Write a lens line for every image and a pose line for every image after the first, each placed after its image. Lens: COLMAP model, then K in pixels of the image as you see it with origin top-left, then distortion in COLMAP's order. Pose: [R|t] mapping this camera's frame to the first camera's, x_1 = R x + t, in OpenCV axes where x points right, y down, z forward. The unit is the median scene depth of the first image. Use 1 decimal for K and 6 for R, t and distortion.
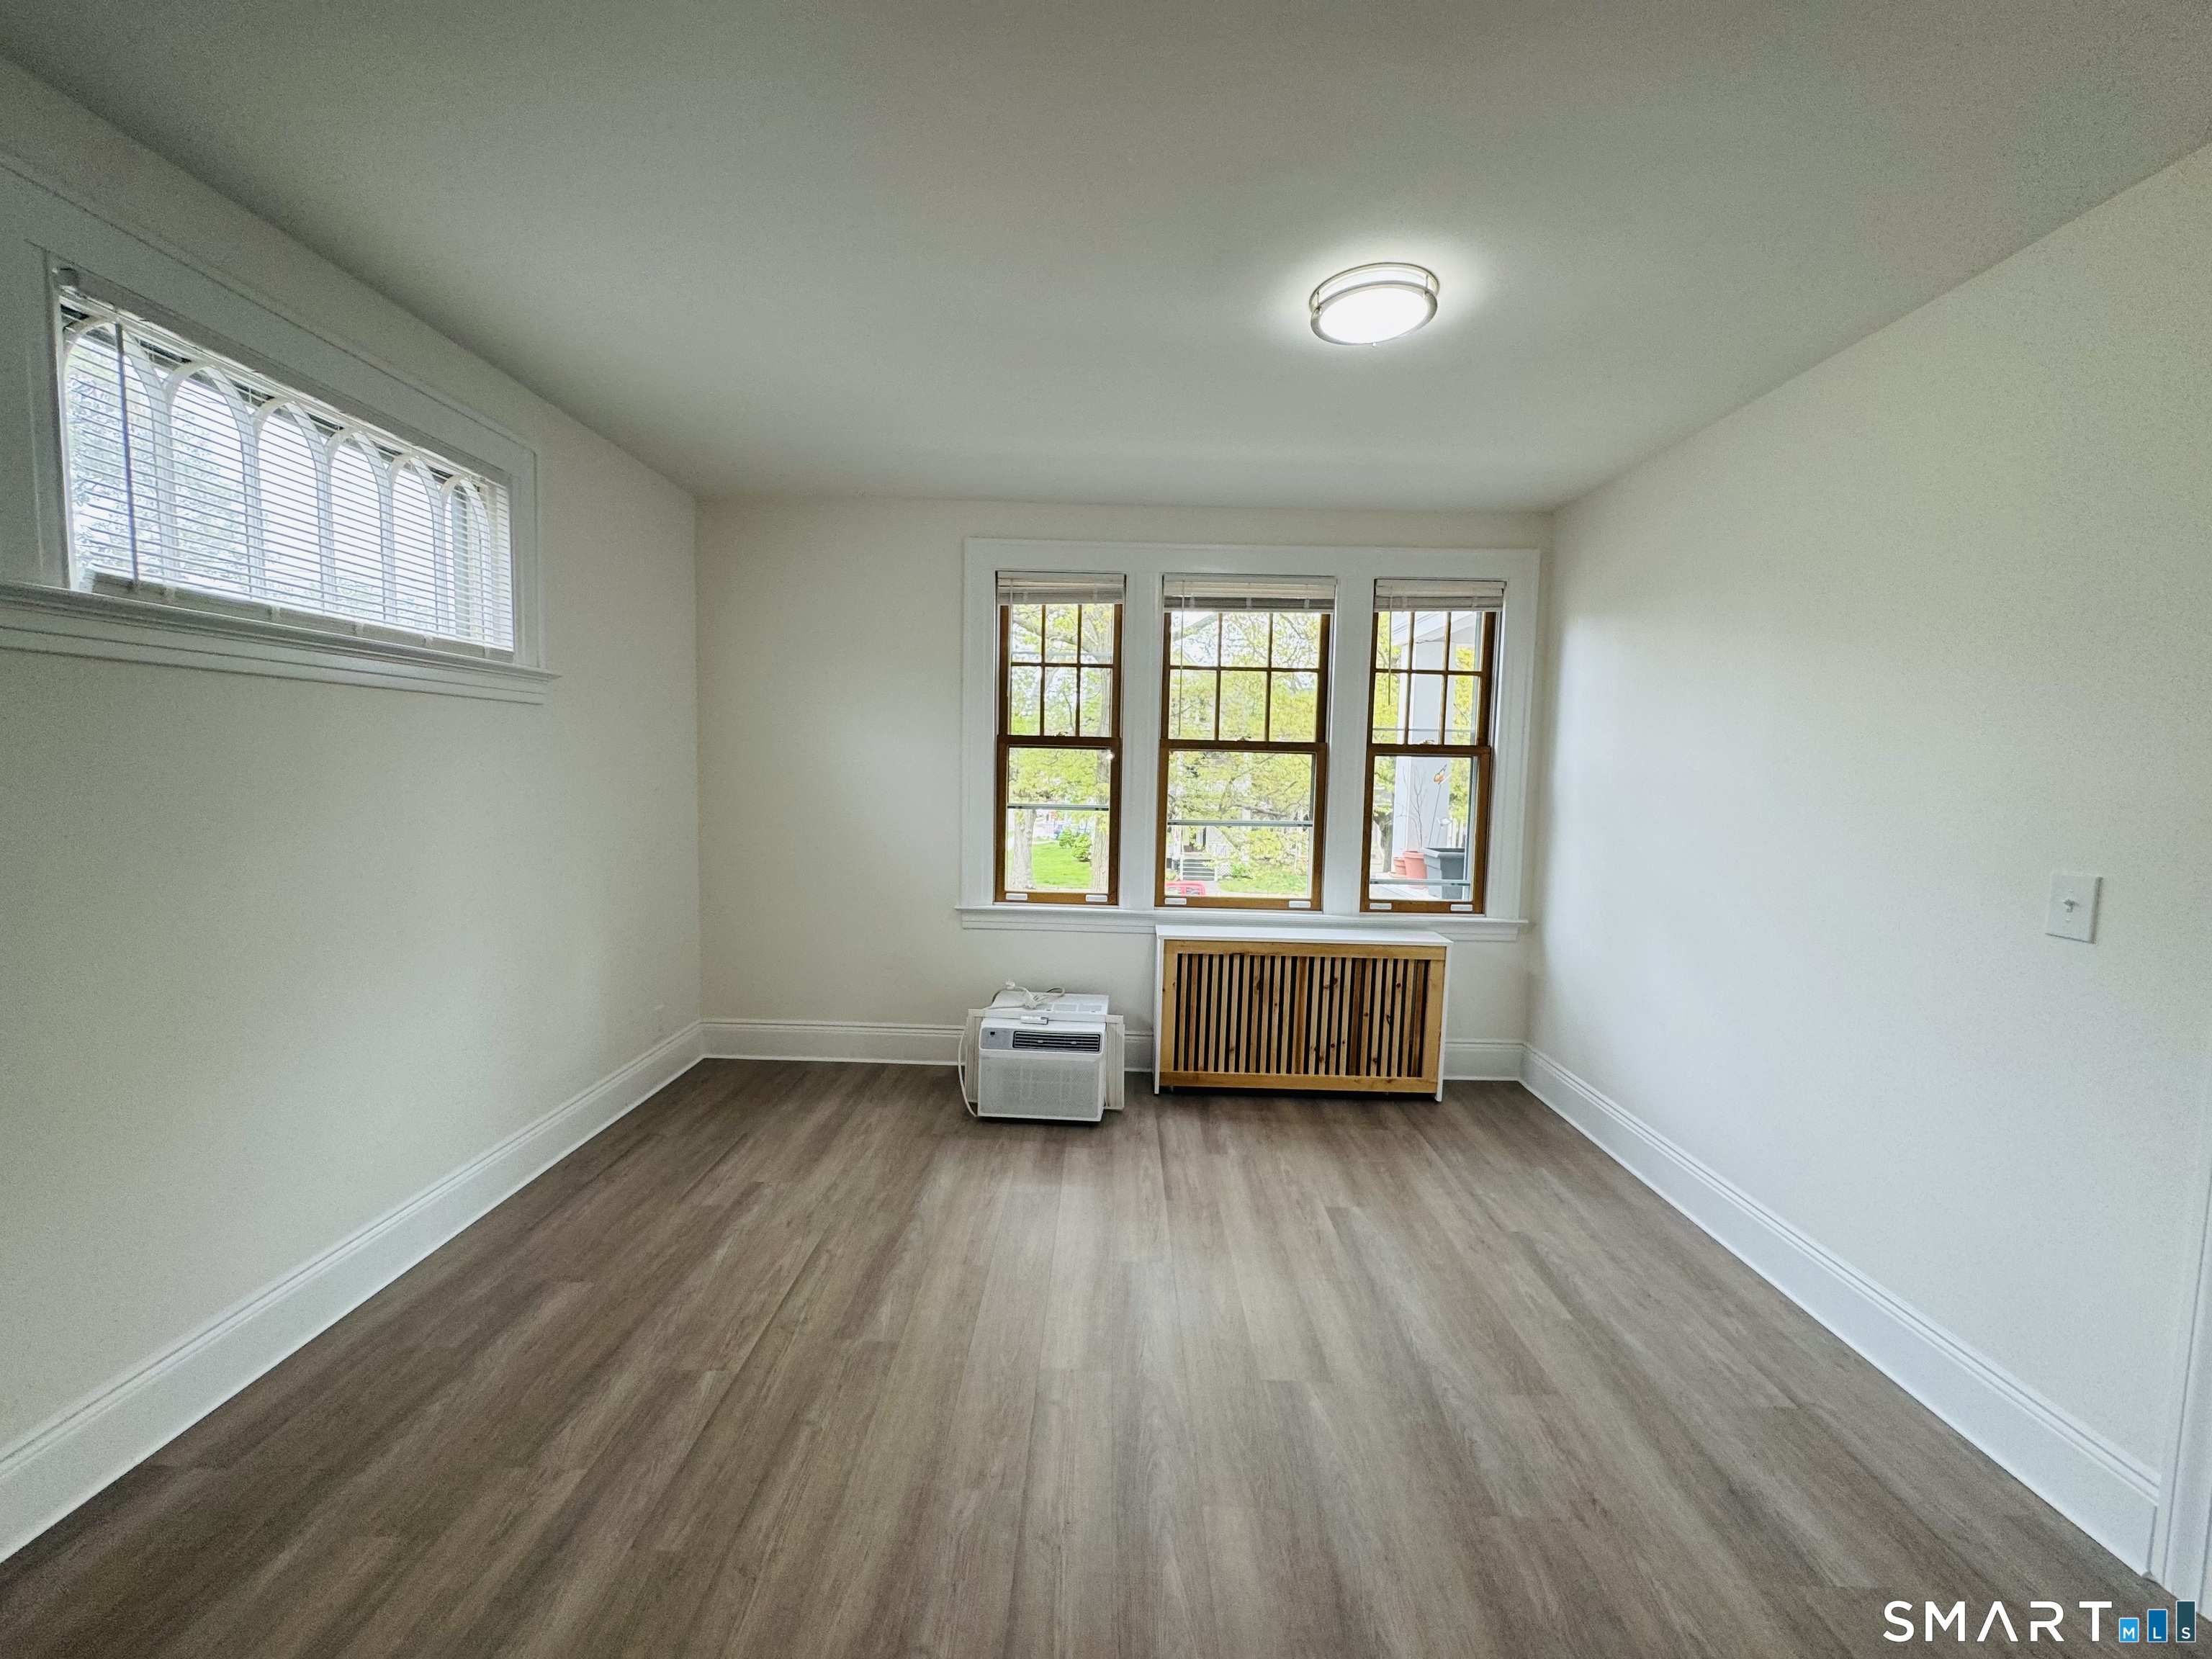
lens RADIAL K [[884.8, 0, 1098.3], [0, 884.8, 841.7], [0, 0, 1]] dist [0.000850, -0.000158]
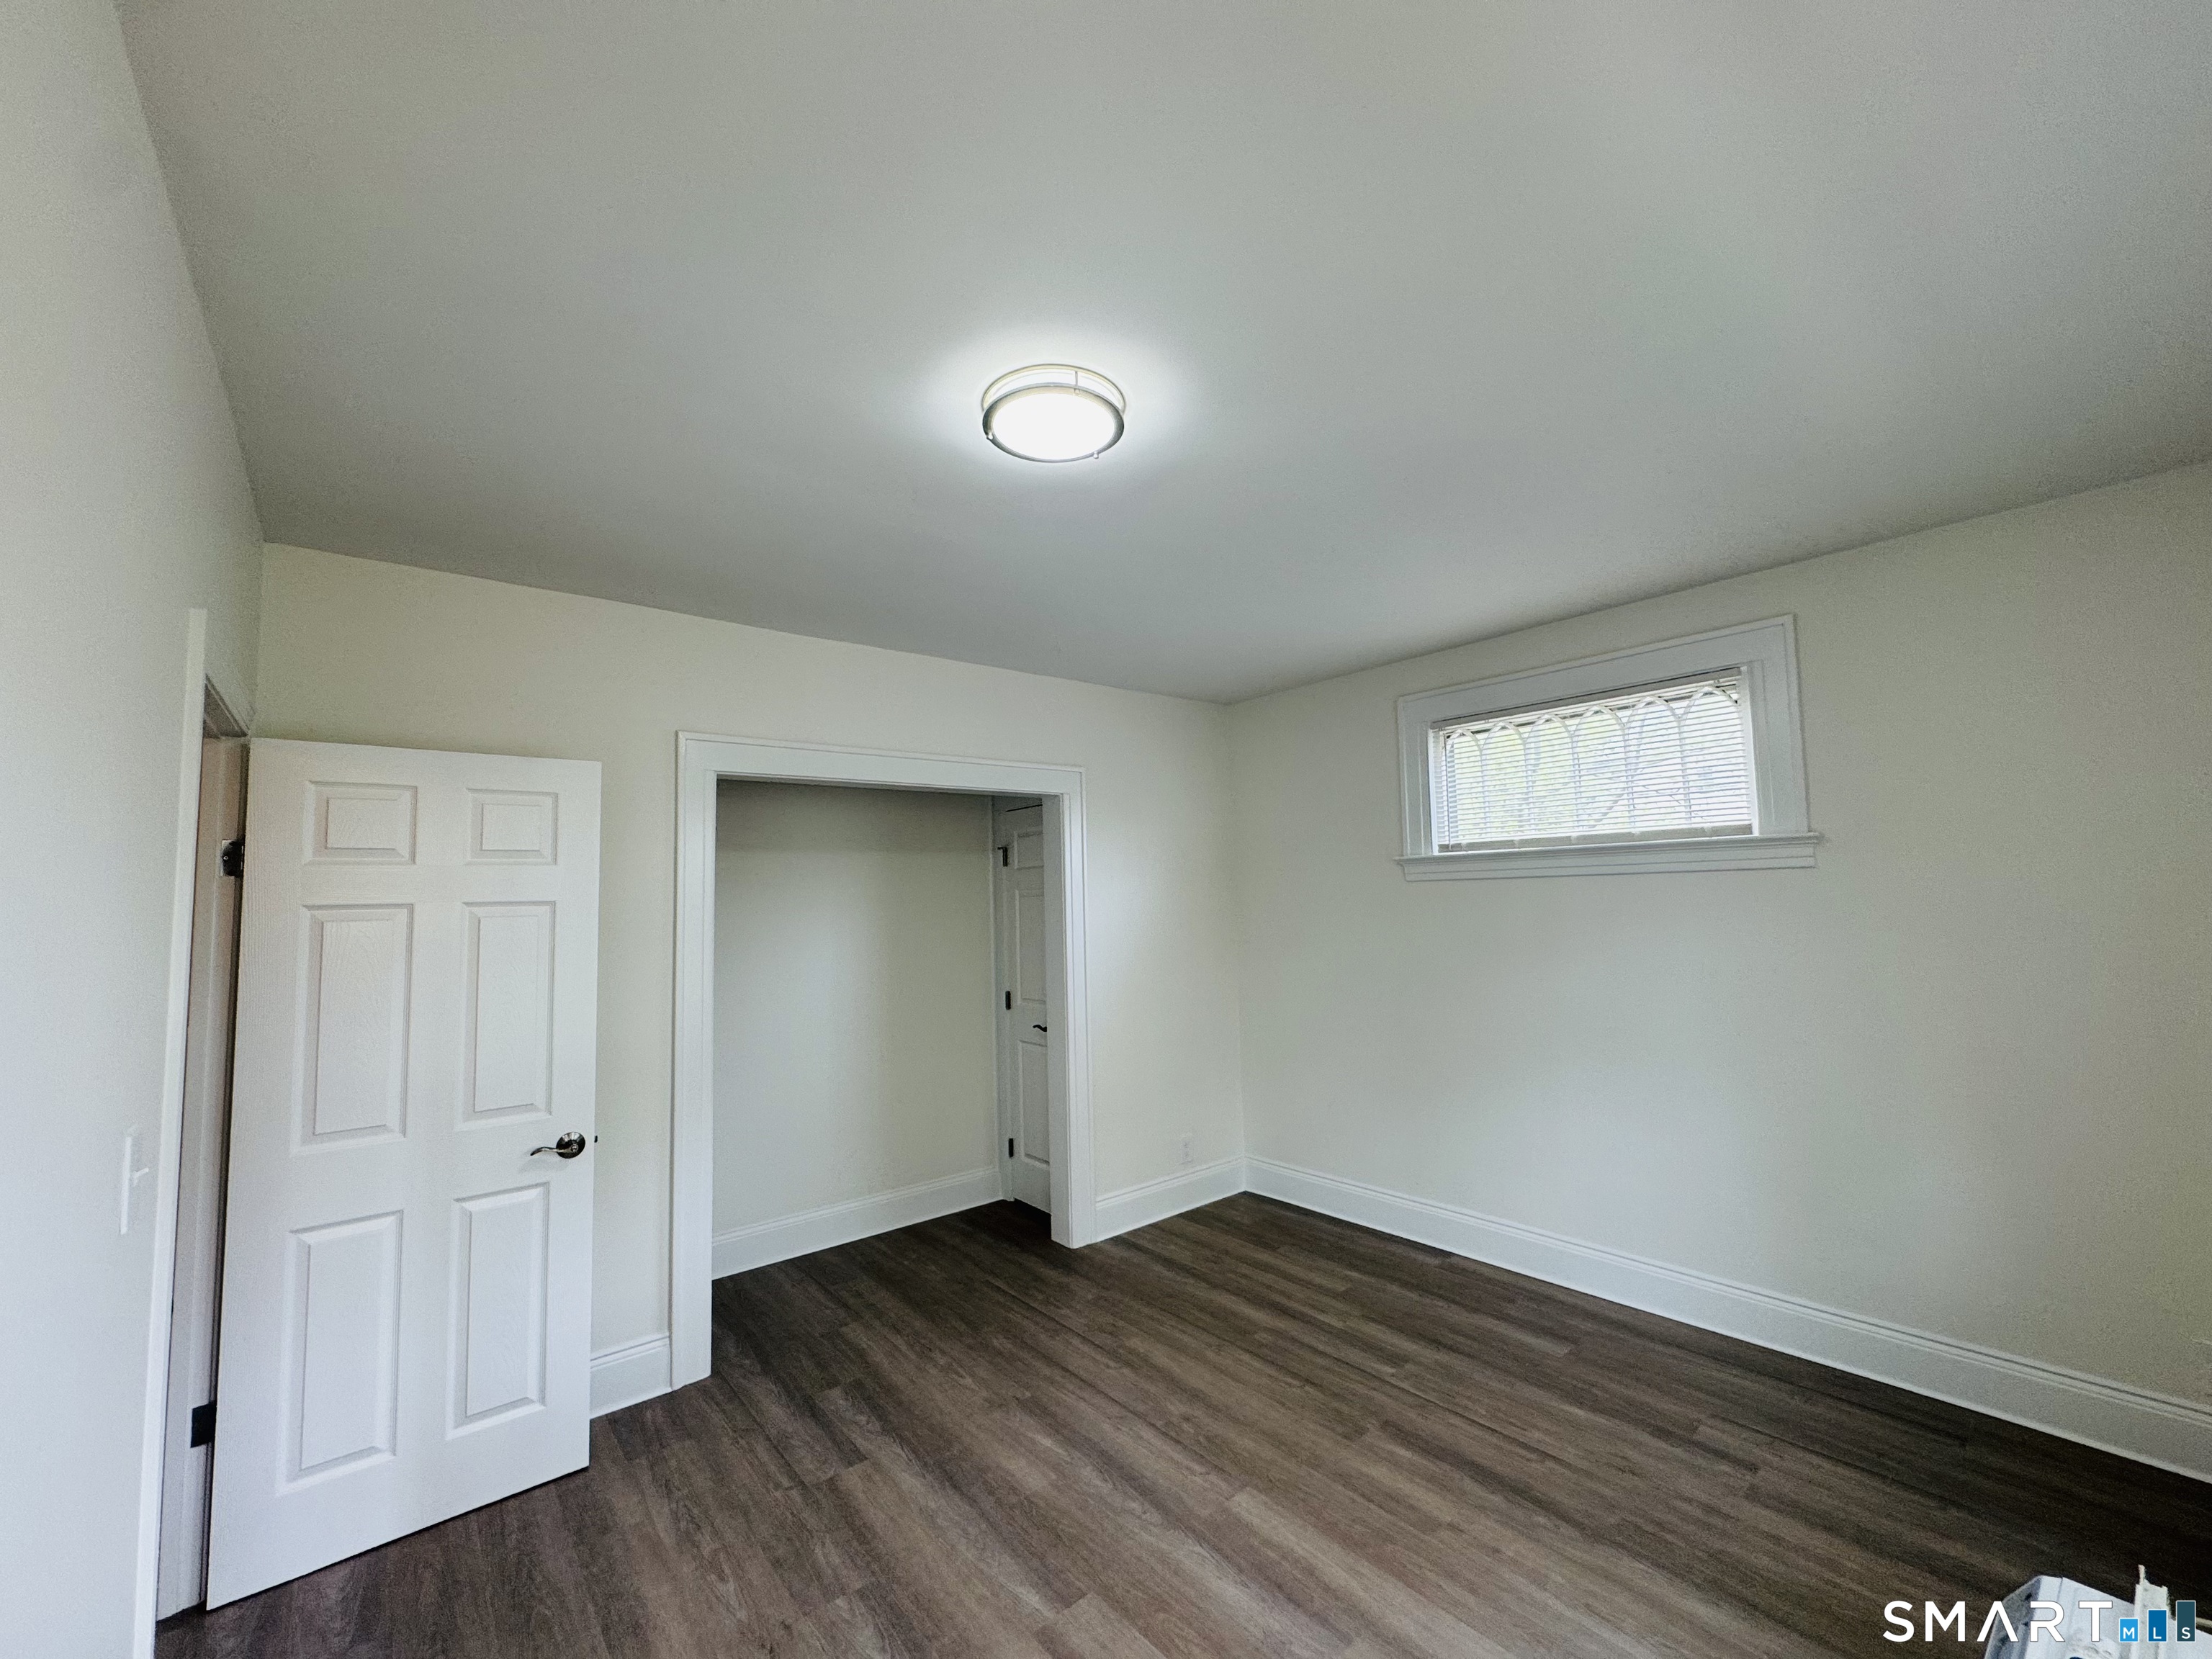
lens RADIAL K [[884.8, 0, 1111.6], [0, 884.8, 825.4], [0, 0, 1]] dist [0.000850, -0.000158]
pose [[-0.752918, -0.055650, -0.655757, 0.825487], [-0.047898, 0.998410, -0.029733, -0.186652], [0.656369, 0.009023, -0.754386, 1.693390]]
